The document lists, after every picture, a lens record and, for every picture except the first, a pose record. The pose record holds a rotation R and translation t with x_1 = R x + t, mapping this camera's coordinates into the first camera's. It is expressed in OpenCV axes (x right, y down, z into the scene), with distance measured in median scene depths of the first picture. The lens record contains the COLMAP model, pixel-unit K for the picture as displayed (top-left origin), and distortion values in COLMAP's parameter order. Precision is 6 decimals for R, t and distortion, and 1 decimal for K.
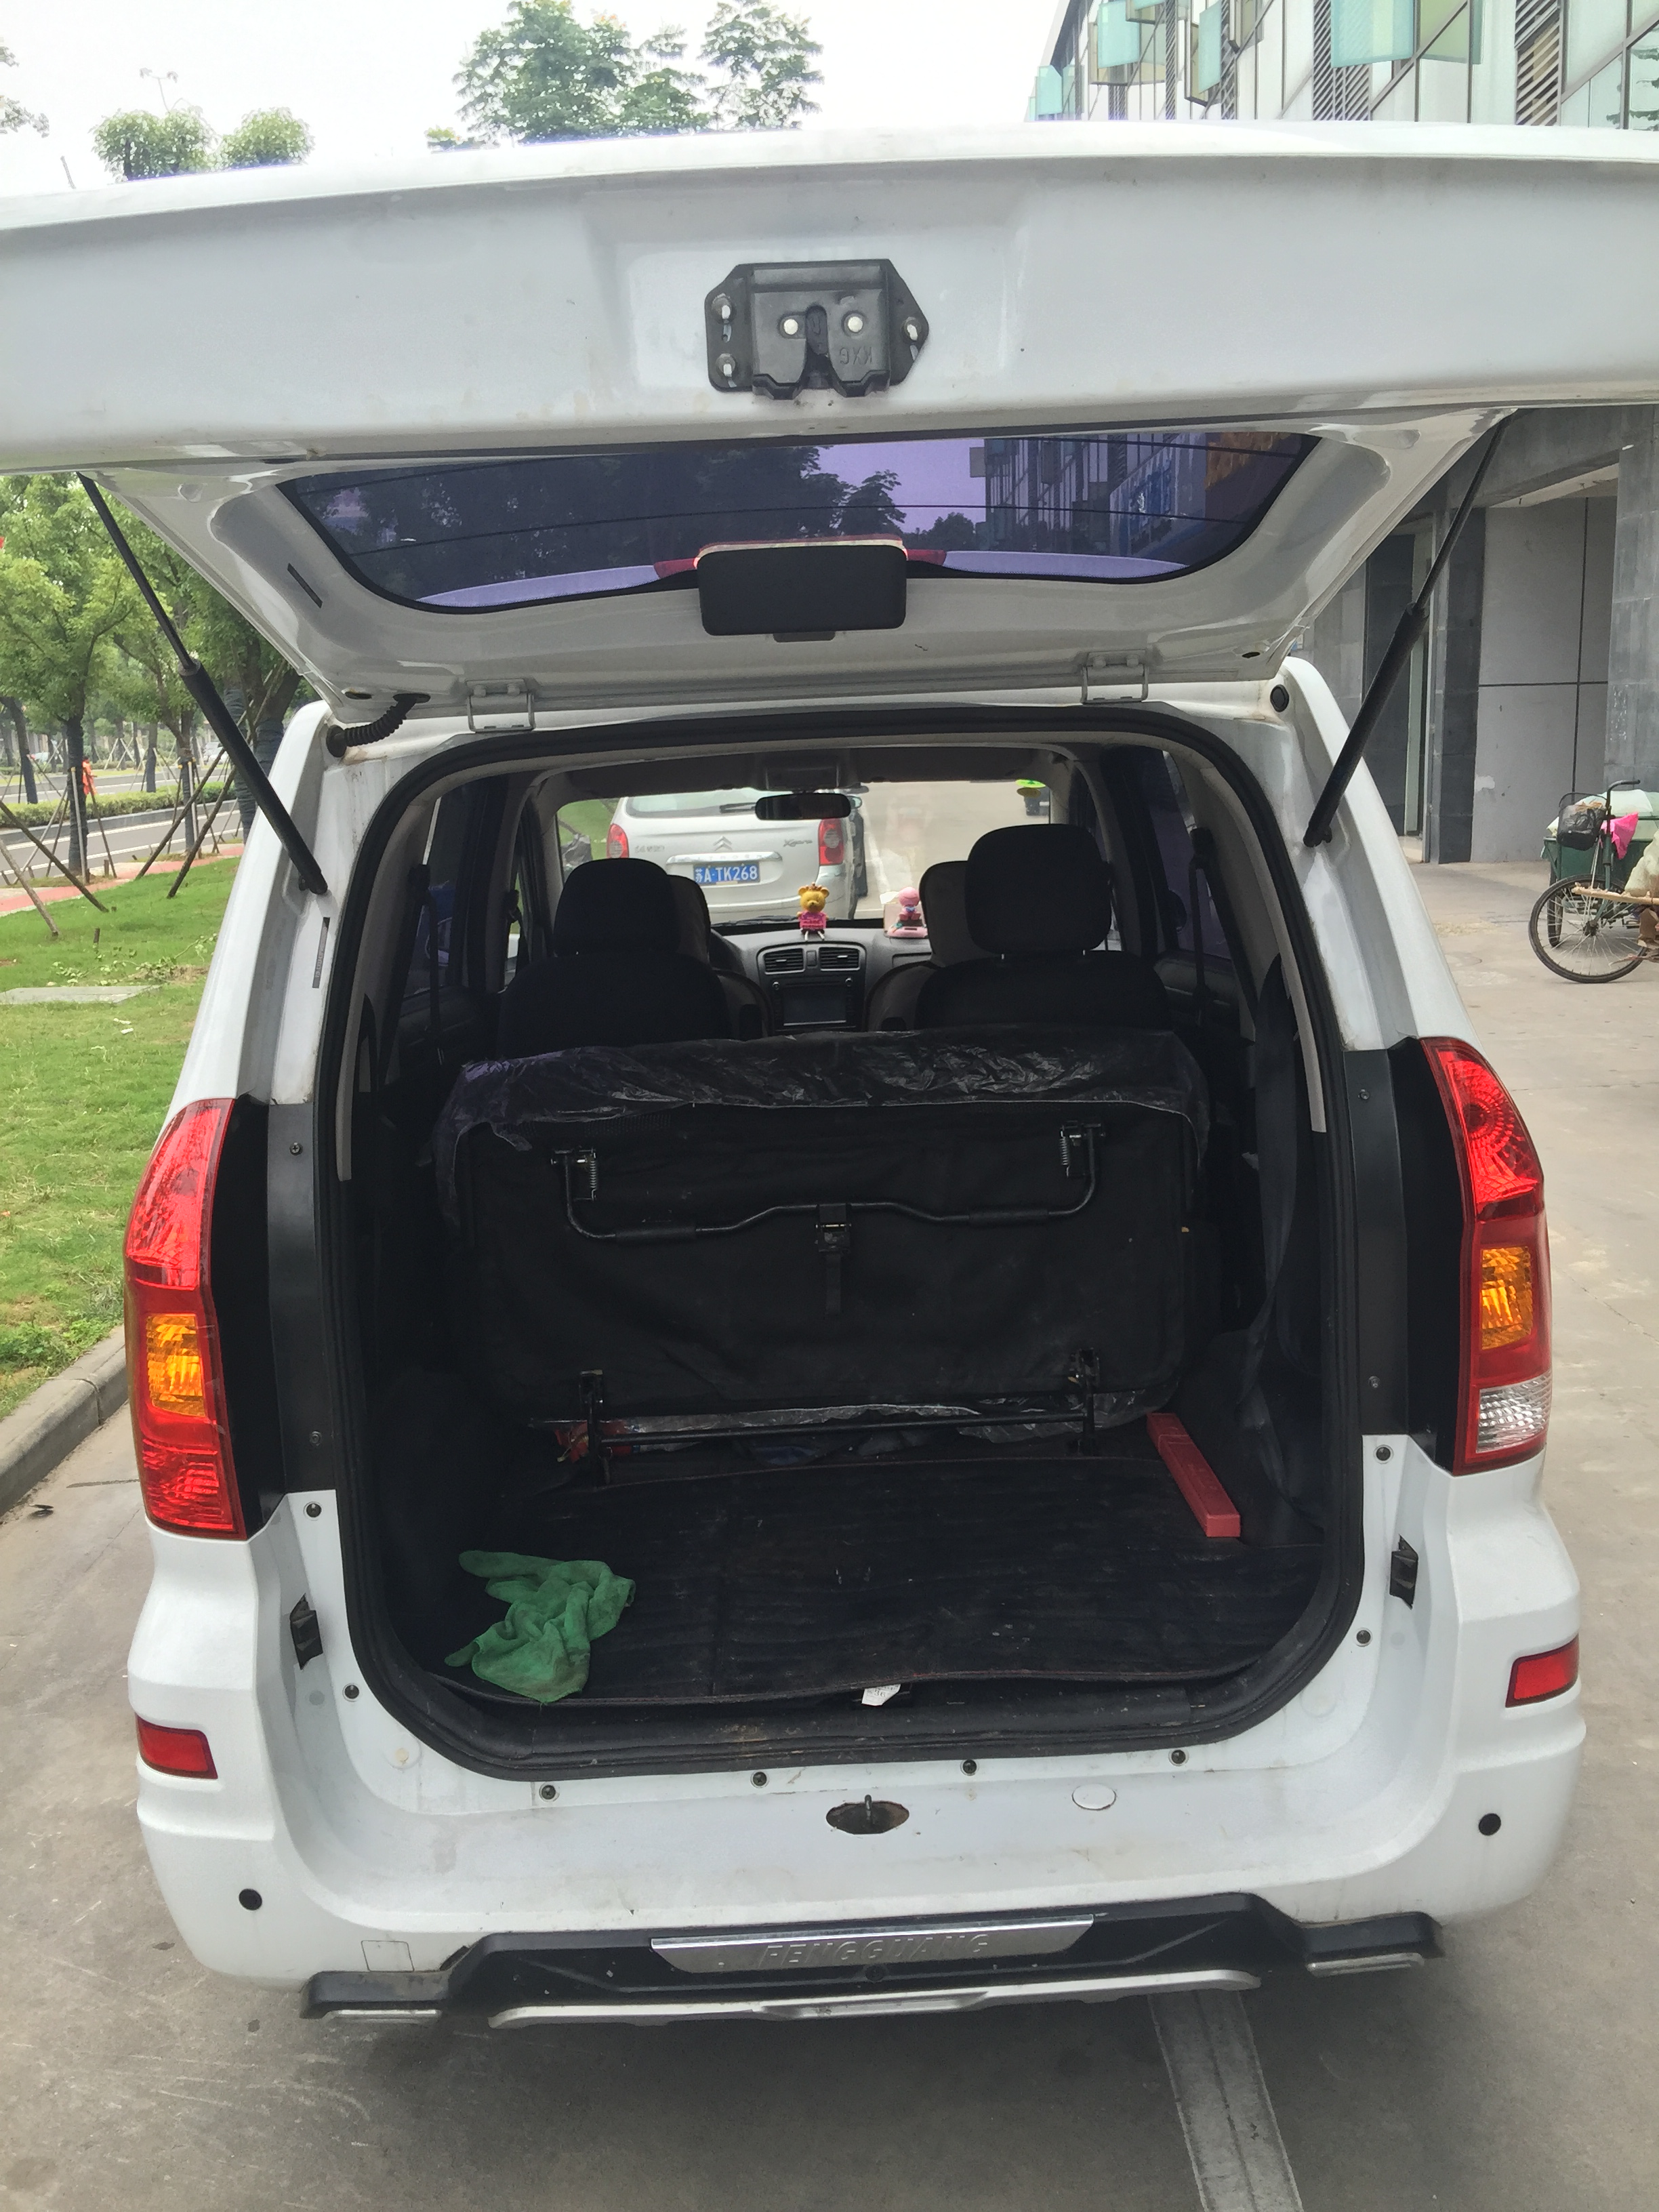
lens RADIAL K [[1869.7, 0, 824.9], [0, 1869.7, 1103.8], [0, 0, 1]] dist [0.136366, -0.221754]
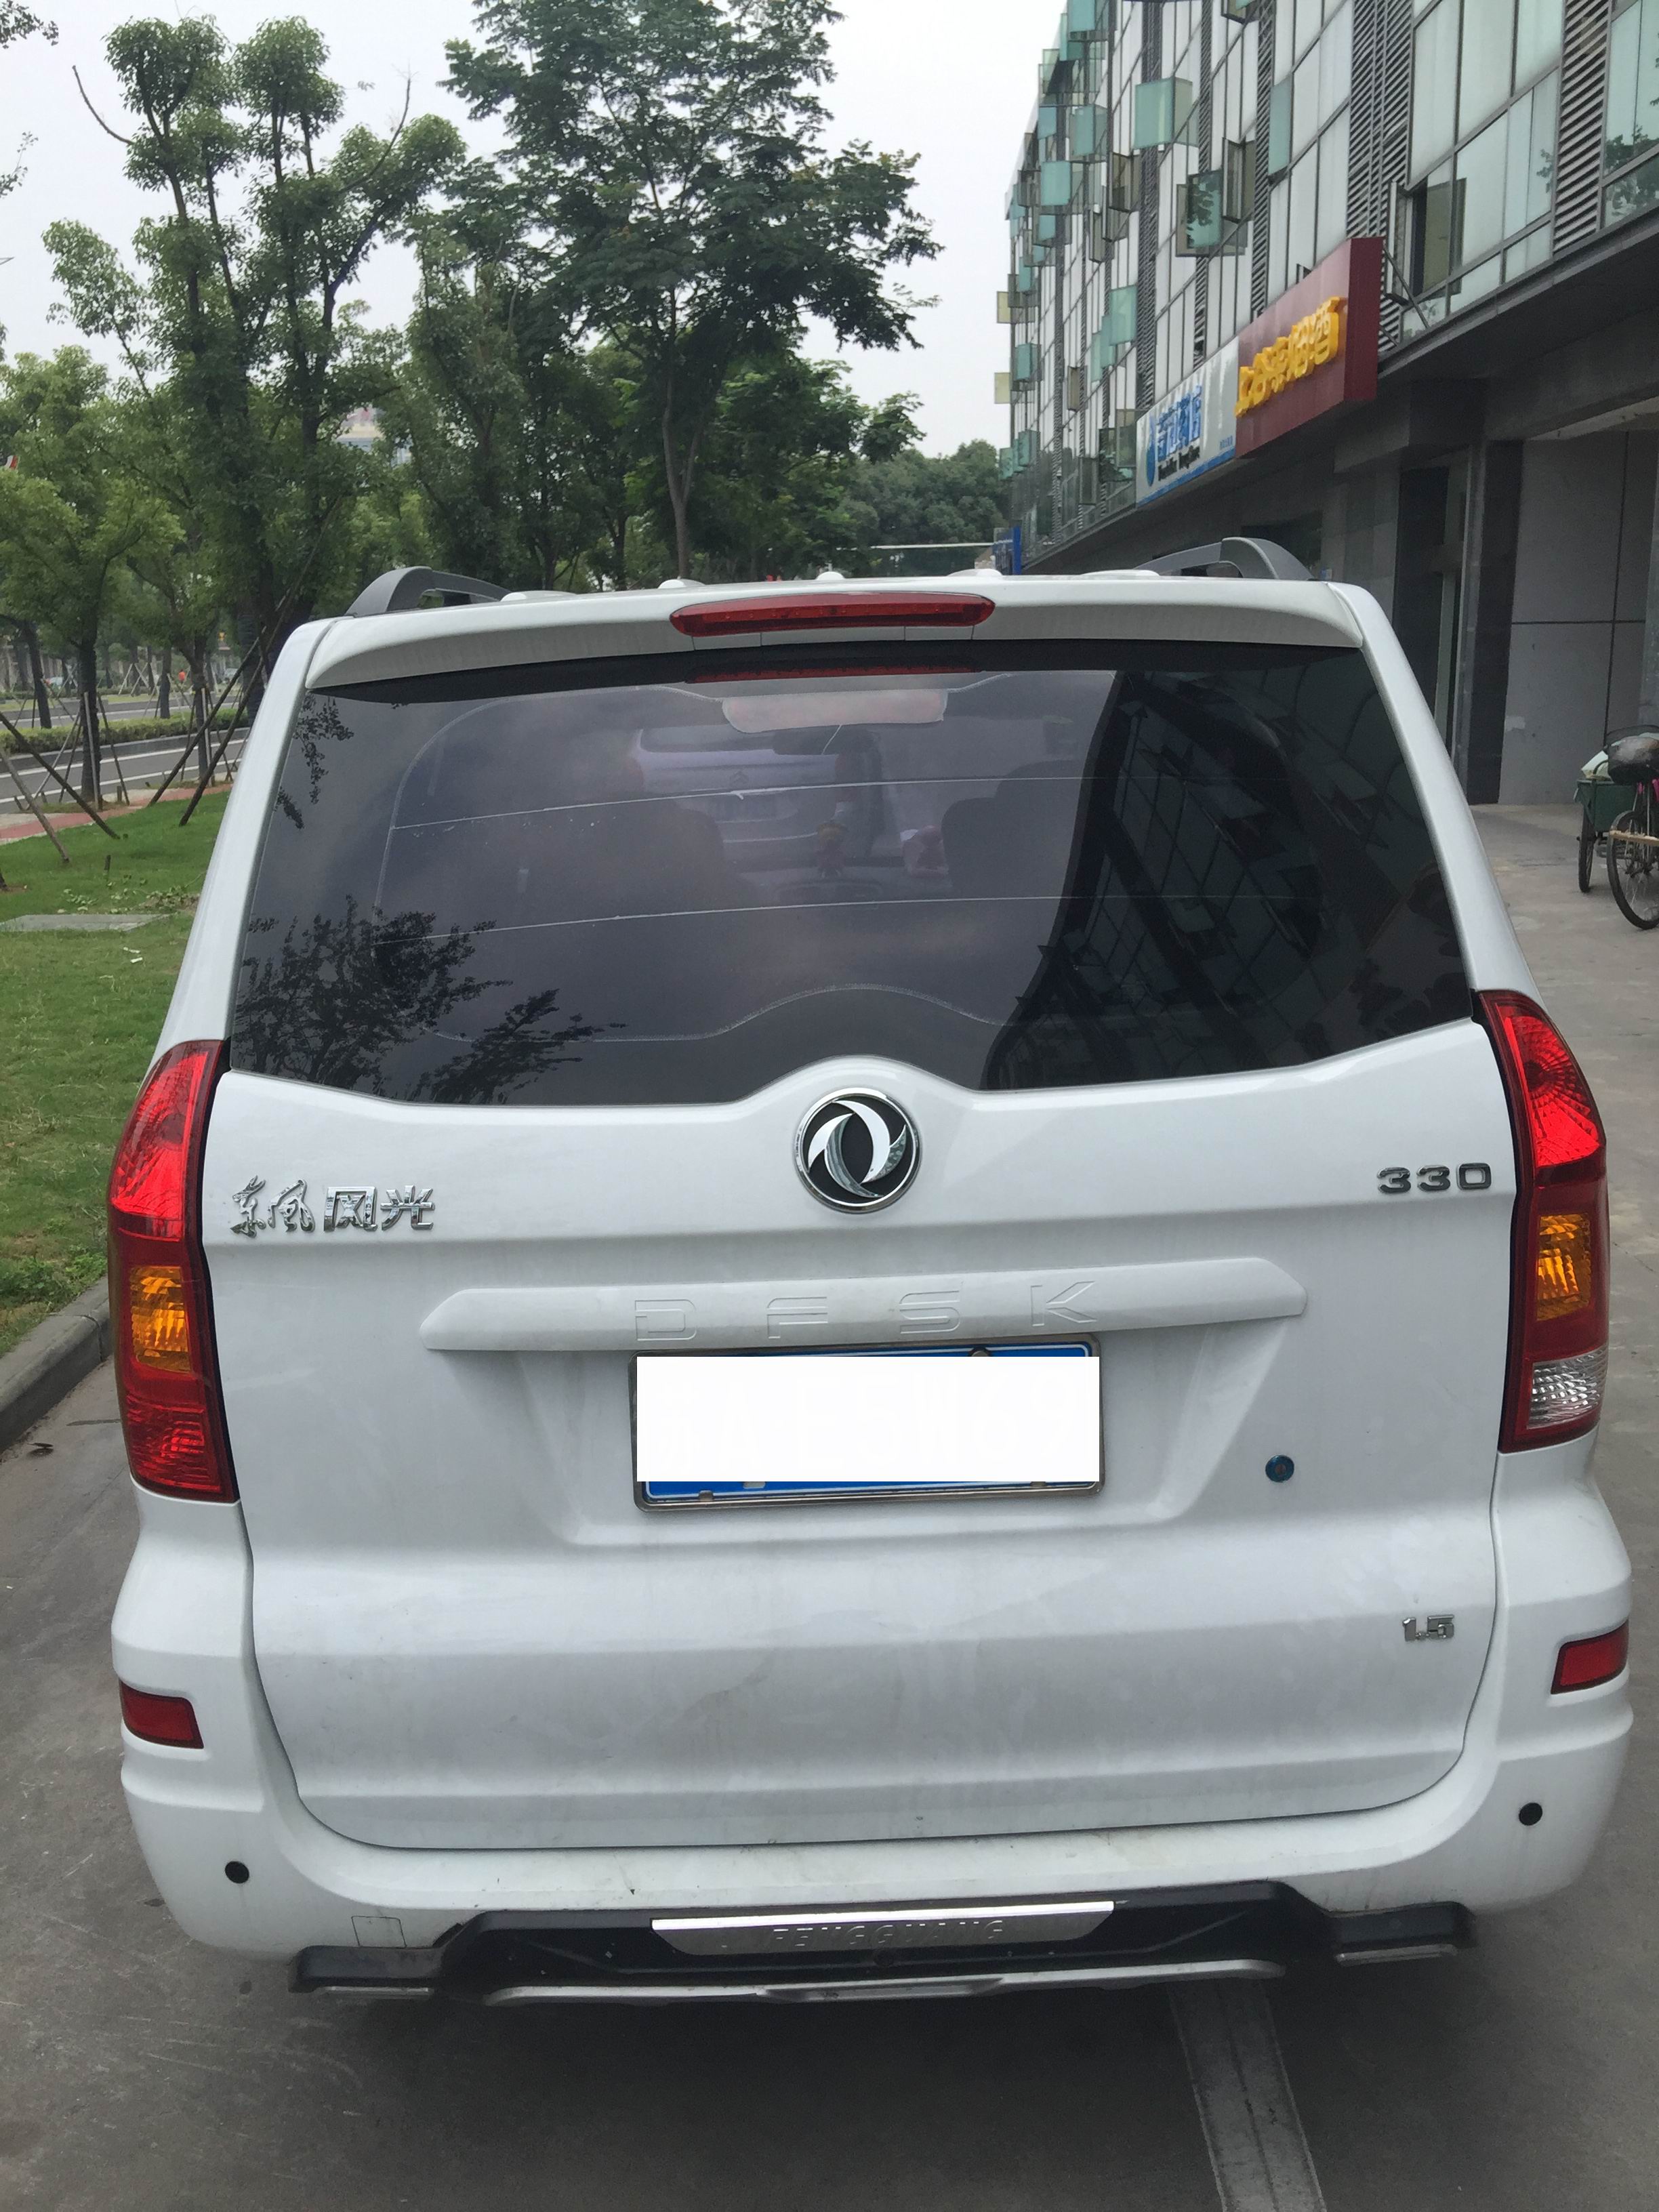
lens RADIAL K [[1869.7, 0, 824.9], [0, 1869.7, 1103.8], [0, 0, 1]] dist [0.136366, -0.221754]
pose [[0.999898, 0.012491, -0.006916, -0.001295], [-0.012251, 0.999358, 0.033681, -0.003169], [0.007332, -0.033593, 0.999409, 0.026125]]
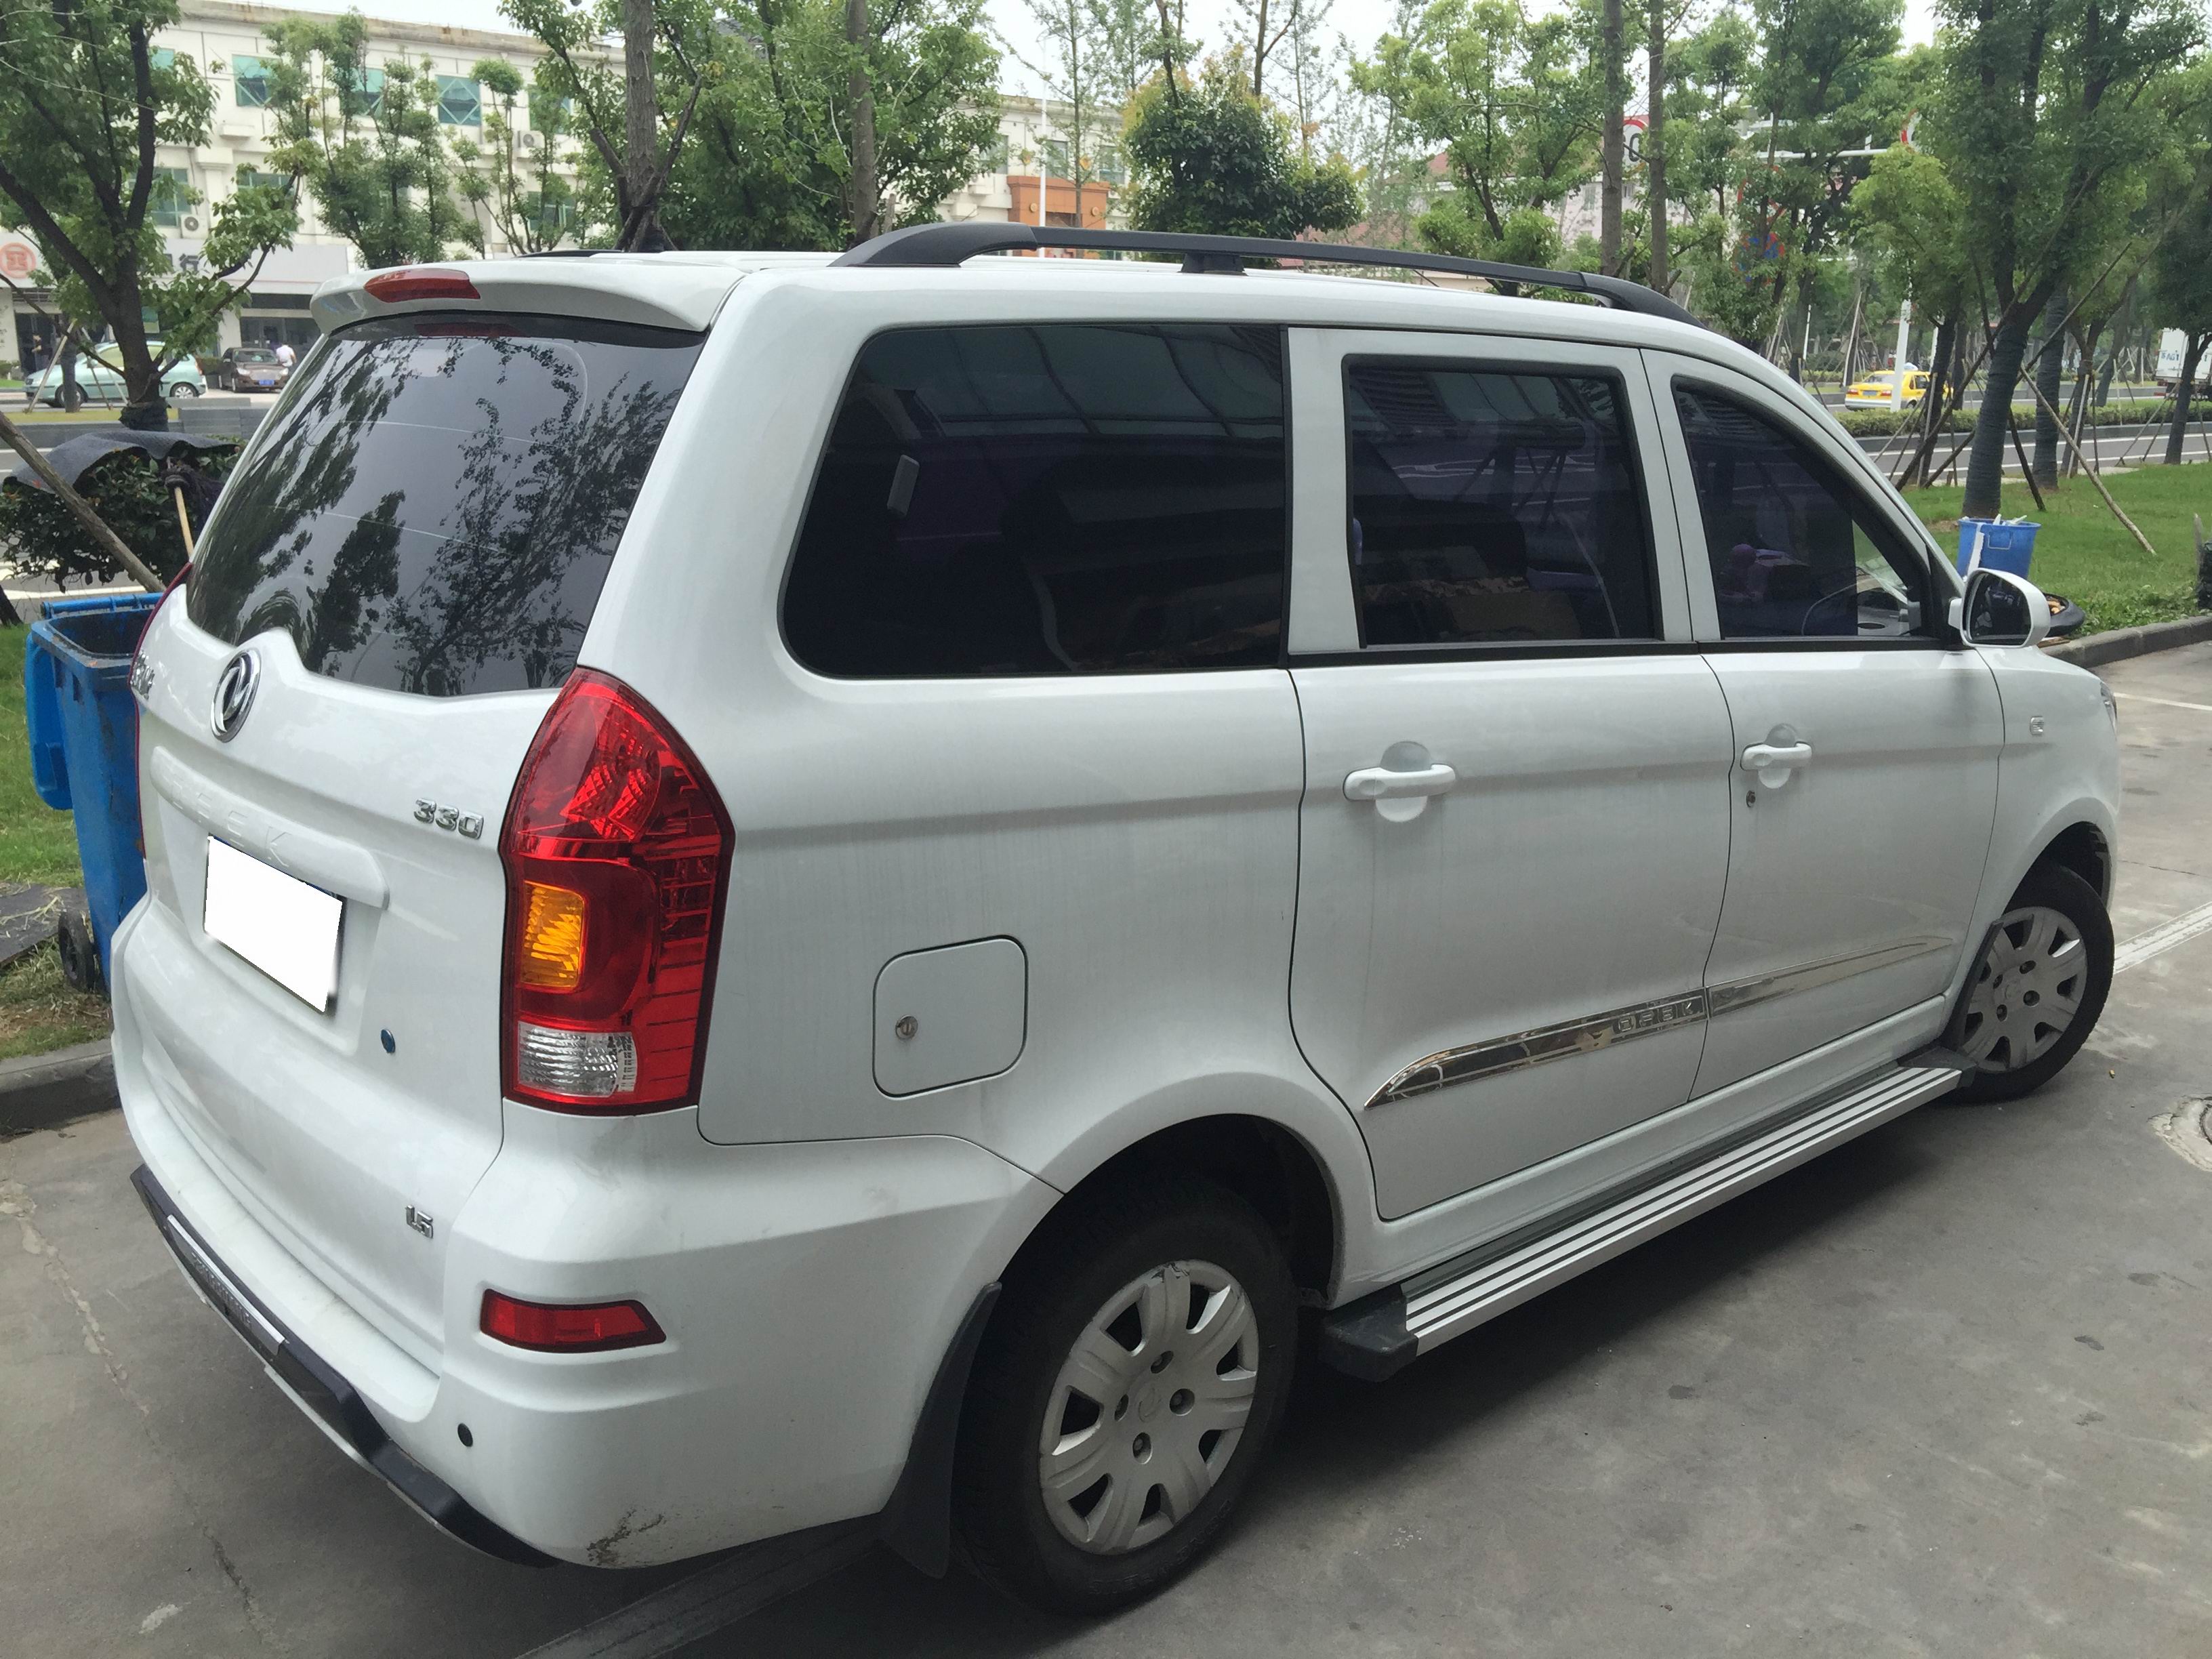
lens RADIAL K [[1869.7, 0, 1166.9], [0, 1869.7, 833.0], [0, 0, 1]] dist [0.136366, -0.221754]
pose [[0.640680, 0.225273, -0.734018, 1.472400], [-0.178737, 0.973485, 0.142757, -0.165396], [0.746715, 0.039734, 0.663957, 0.654002]]
